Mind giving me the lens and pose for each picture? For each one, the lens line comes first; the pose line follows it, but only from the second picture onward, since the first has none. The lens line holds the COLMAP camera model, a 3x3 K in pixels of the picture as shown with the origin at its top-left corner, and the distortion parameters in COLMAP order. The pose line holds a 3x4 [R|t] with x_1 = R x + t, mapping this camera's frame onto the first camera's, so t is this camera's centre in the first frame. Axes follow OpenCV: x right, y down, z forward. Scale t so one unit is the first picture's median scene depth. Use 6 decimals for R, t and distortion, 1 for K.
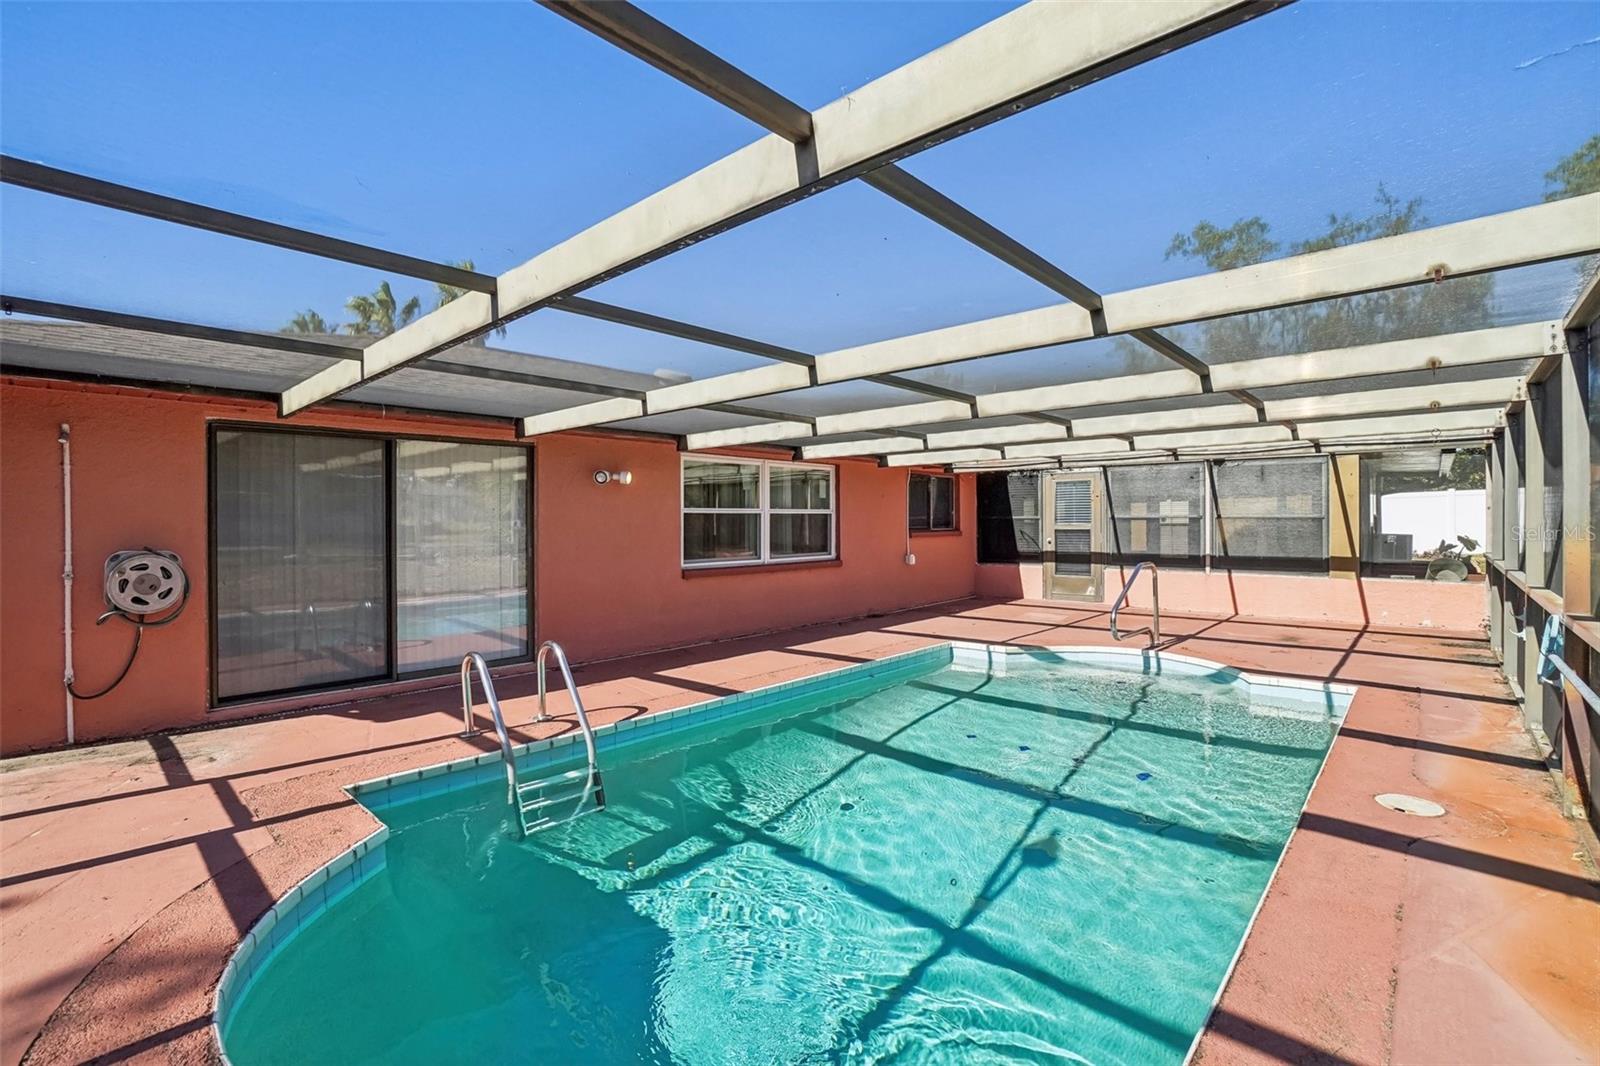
lens RADIAL K [[717.6, 0, 792.2], [0, 717.6, 520.6], [0, 0, 1]] dist [-0.048359, 0.015179]
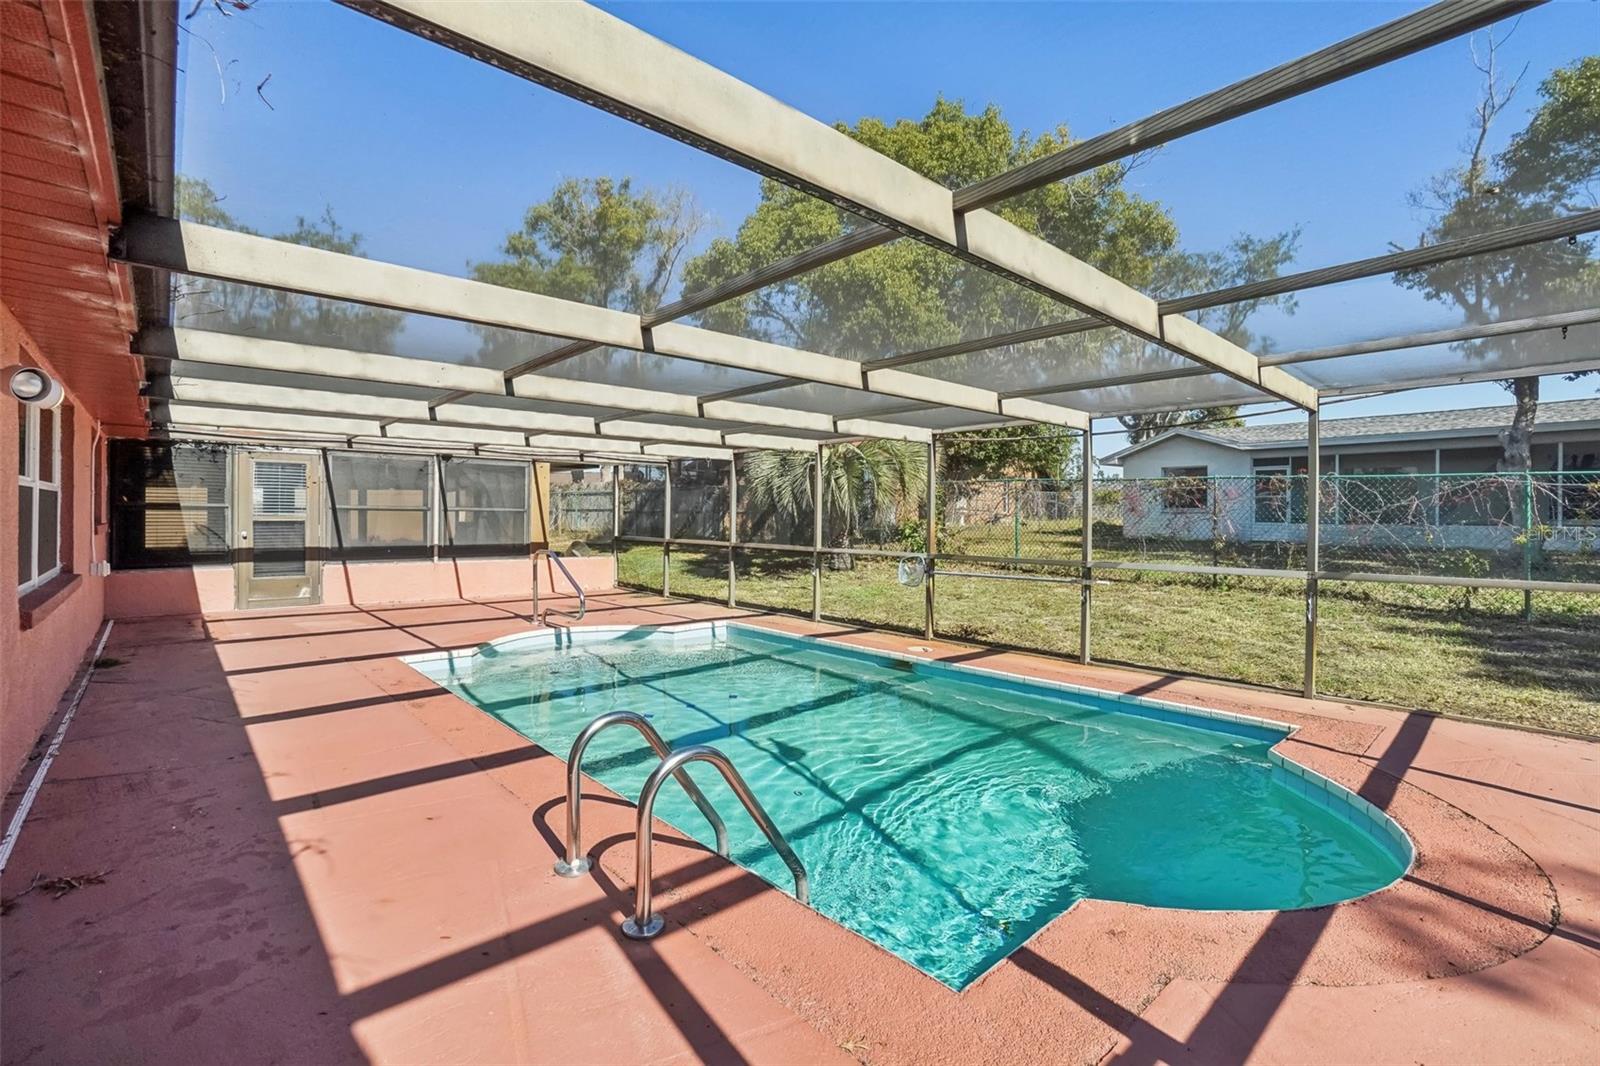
lens RADIAL K [[717.6, 0, 795.6], [0, 717.6, 519.6], [0, 0, 1]] dist [-0.048359, 0.015179]
pose [[0.083009, 0.001926, 0.996547, -0.388819], [-0.009511, 0.999954, -0.001140, 0.006493], [-0.996503, -0.009384, 0.083024, 0.353442]]
